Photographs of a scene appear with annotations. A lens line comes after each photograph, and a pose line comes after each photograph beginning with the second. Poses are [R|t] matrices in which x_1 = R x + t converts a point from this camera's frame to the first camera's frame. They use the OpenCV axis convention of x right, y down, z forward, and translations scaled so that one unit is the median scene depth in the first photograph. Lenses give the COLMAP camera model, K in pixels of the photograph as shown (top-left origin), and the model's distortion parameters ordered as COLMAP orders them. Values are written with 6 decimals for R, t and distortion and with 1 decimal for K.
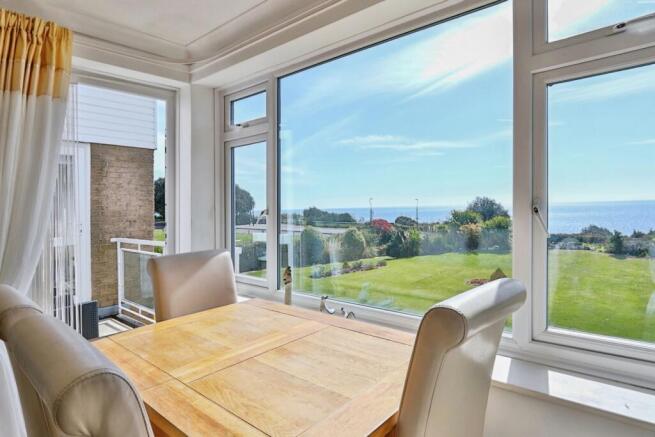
lens RADIAL K [[374.2, 0, 327.5], [0, 374.2, 218.5], [0, 0, 1]] dist [-0.001035, 0.000005]
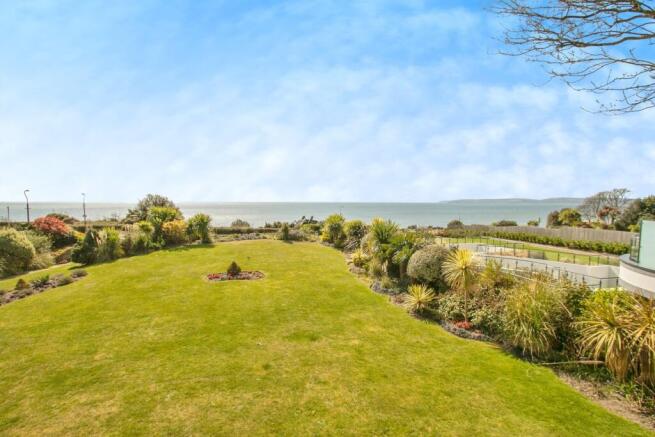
lens RADIAL K [[320.0, 0, 327.5], [0, 320.0, 218.5], [0, 0, 1]] dist [0.002783, 0.000825]
pose [[0.564331, -0.017010, 0.825373, -0.117956], [0.007012, 0.999850, 0.015811, -0.003415], [-0.825519, -0.003135, 0.564366, 0.185291]]
